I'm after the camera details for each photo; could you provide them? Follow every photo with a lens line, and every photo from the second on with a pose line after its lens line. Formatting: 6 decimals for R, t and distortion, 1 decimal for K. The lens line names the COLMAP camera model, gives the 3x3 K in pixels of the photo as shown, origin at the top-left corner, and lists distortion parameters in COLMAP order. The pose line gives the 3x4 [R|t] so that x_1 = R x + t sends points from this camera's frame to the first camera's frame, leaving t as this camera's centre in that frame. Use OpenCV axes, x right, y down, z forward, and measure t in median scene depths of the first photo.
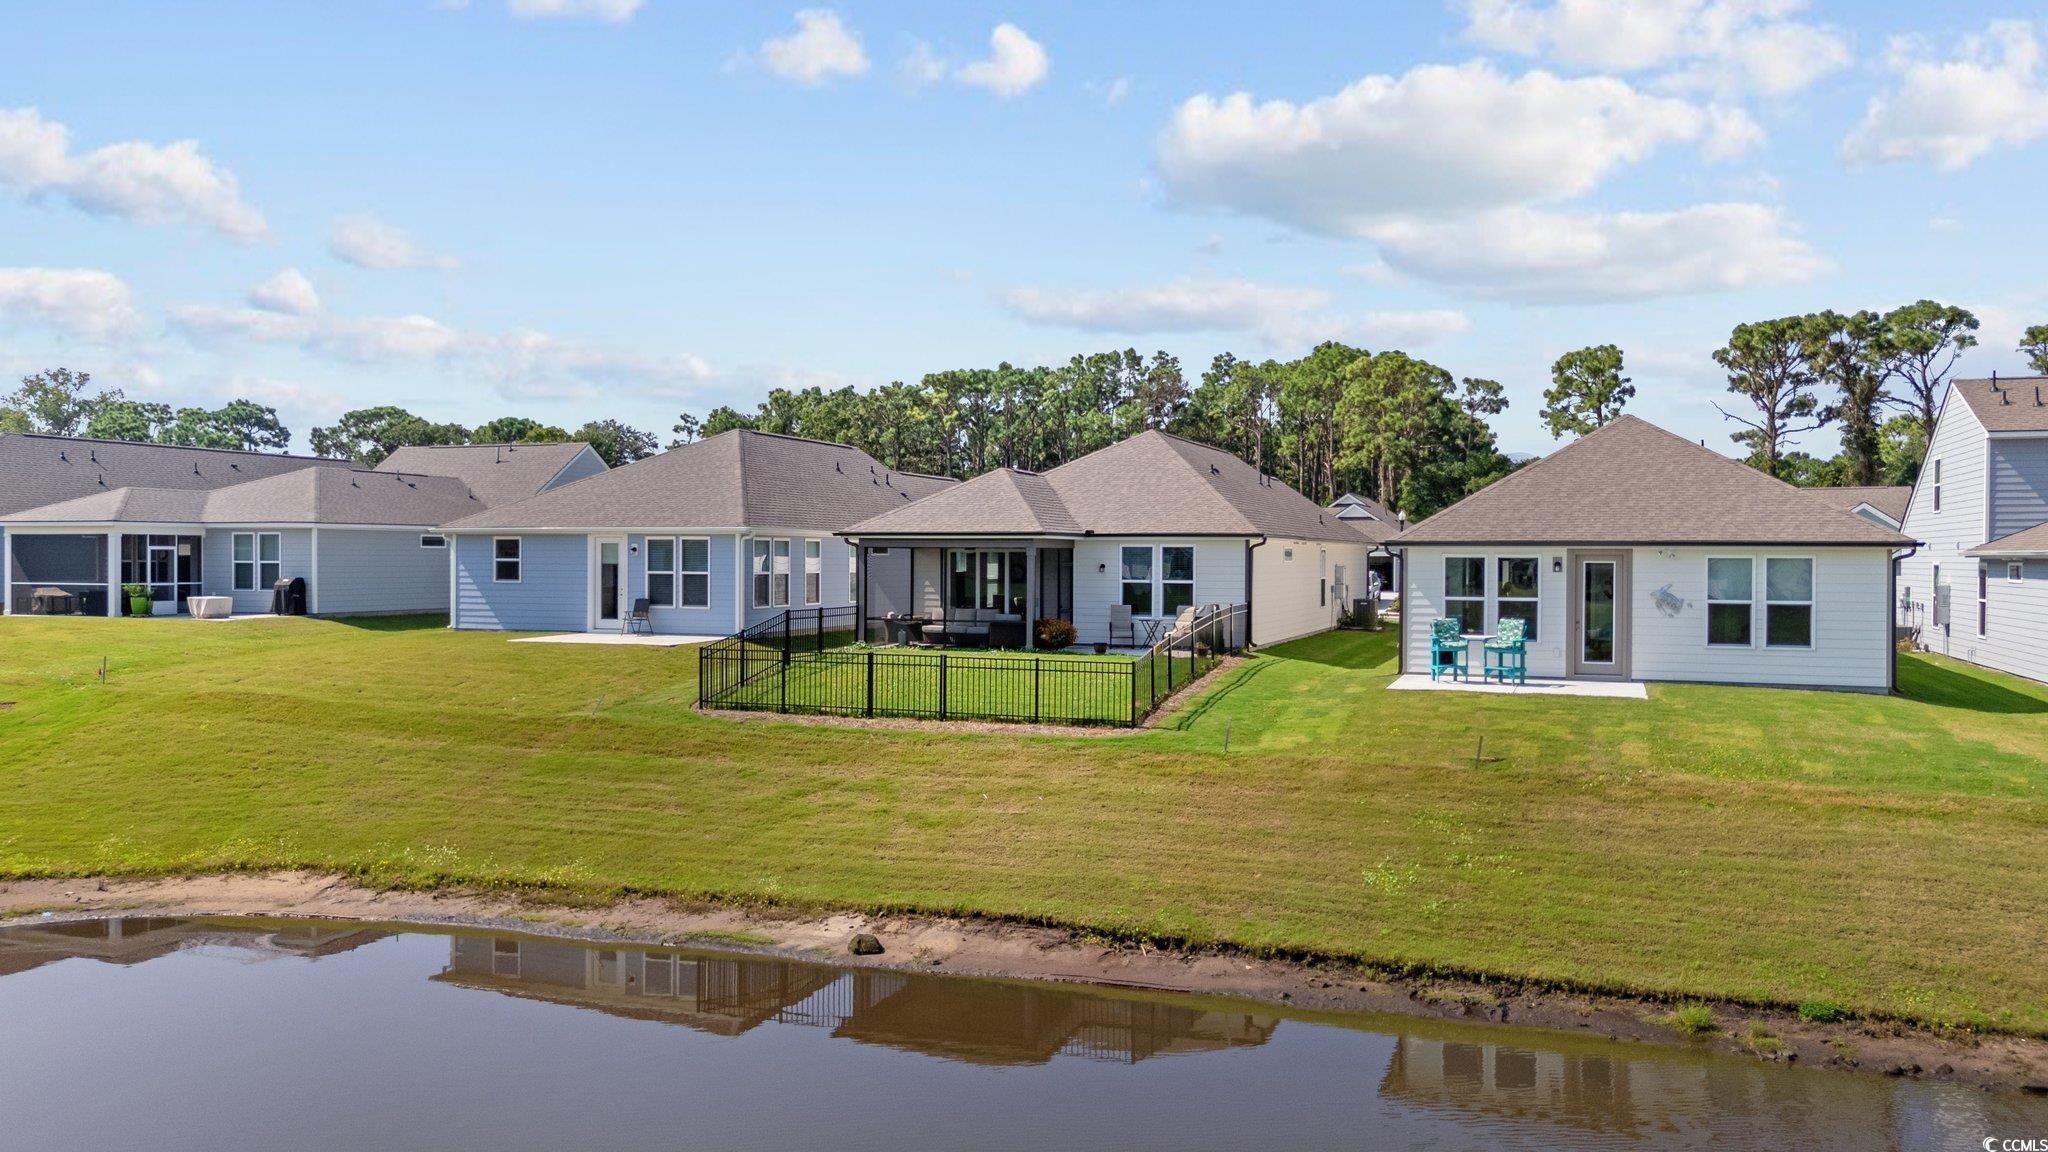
lens RADIAL K [[1511.8, 0, 1024.0], [0, 1511.8, 576.0], [0, 0, 1]] dist [0.105561, -0.145570]
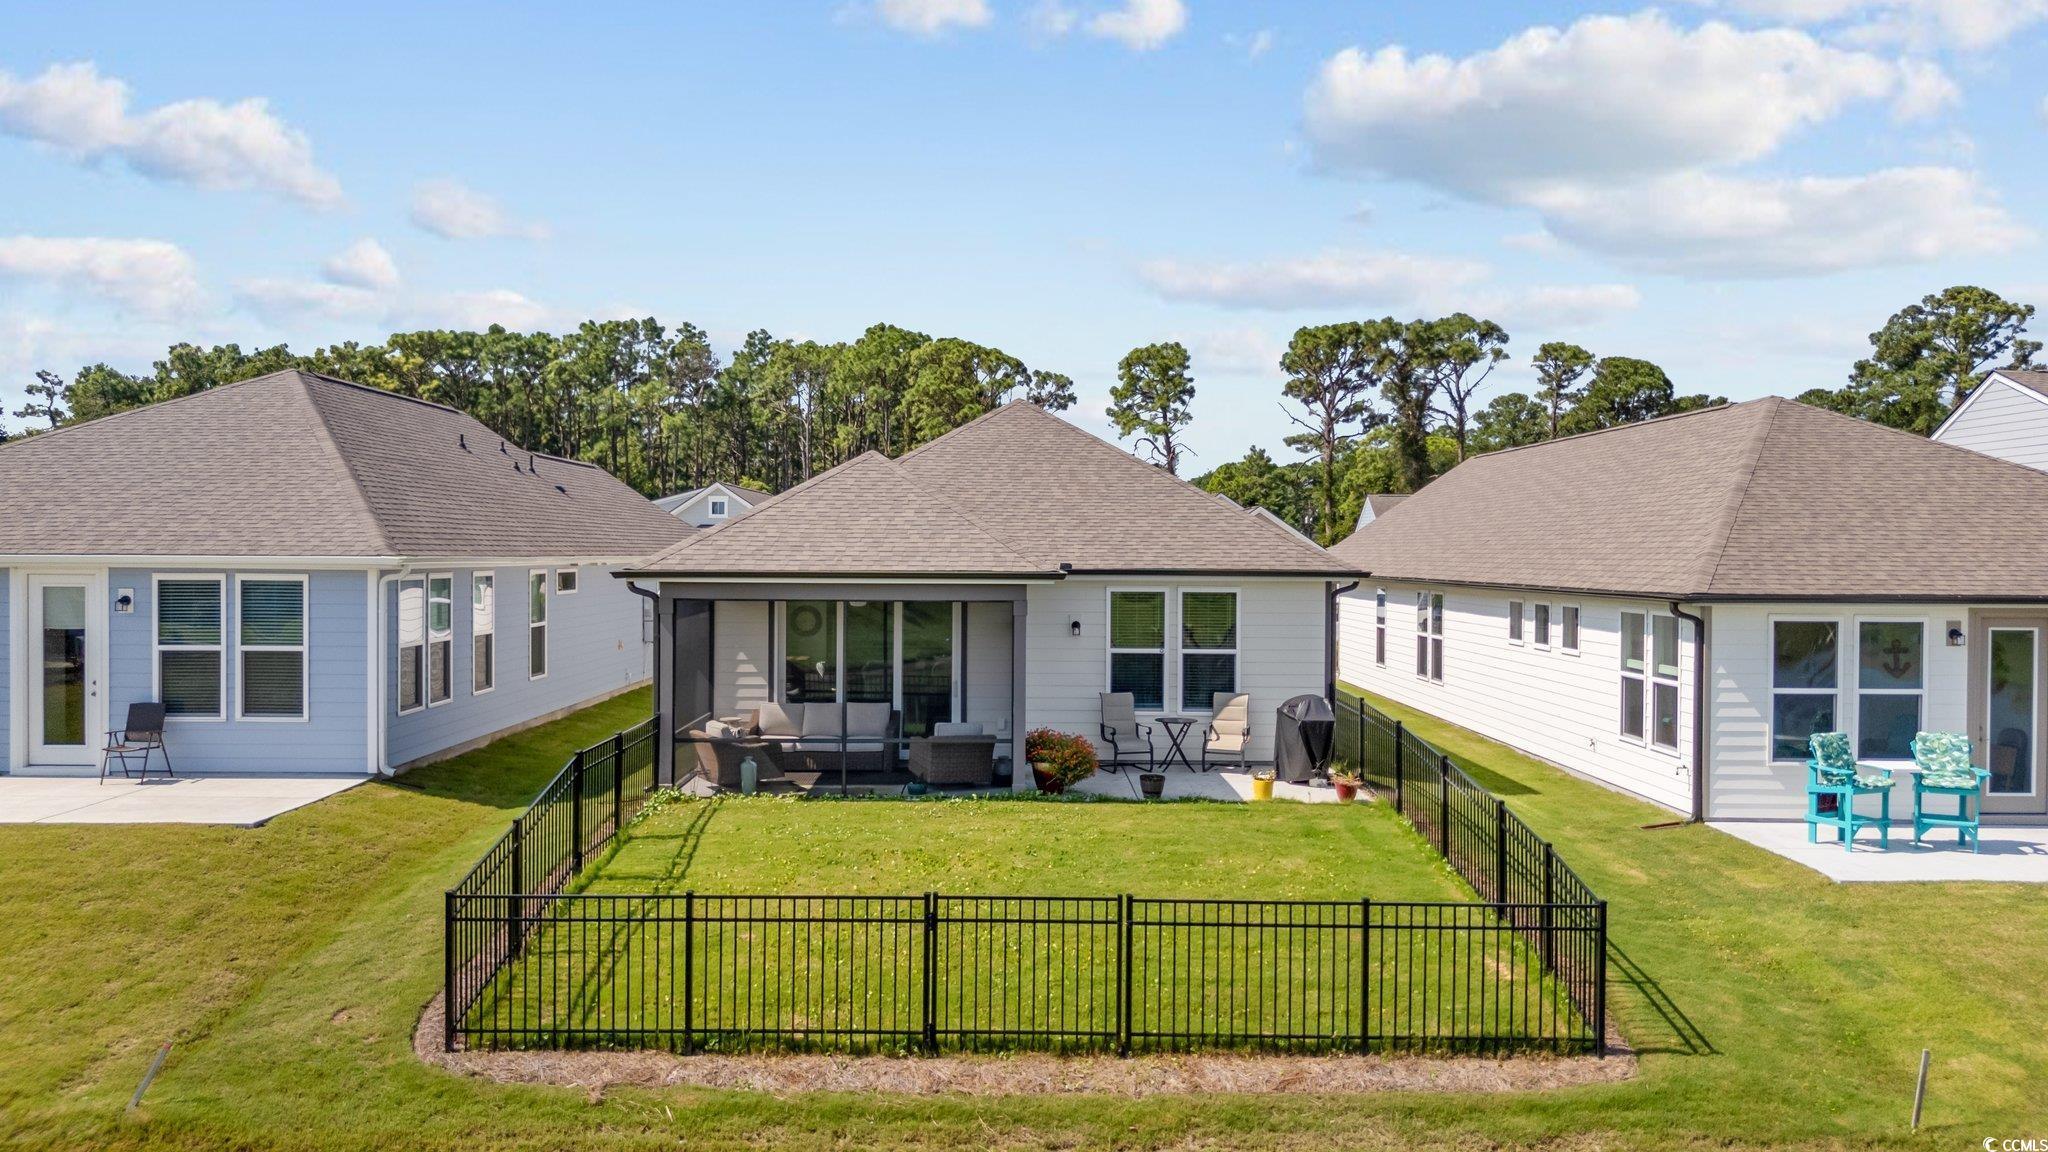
lens RADIAL K [[1510.9, 0, 1024.0], [0, 1510.9, 576.0], [0, 0, 1]] dist [0.069403, -0.079877]
pose [[0.934176, -0.004523, 0.356784, -0.161726], [0.002659, 0.999980, 0.005715, -0.026922], [-0.356803, -0.004390, 0.934169, 0.440591]]
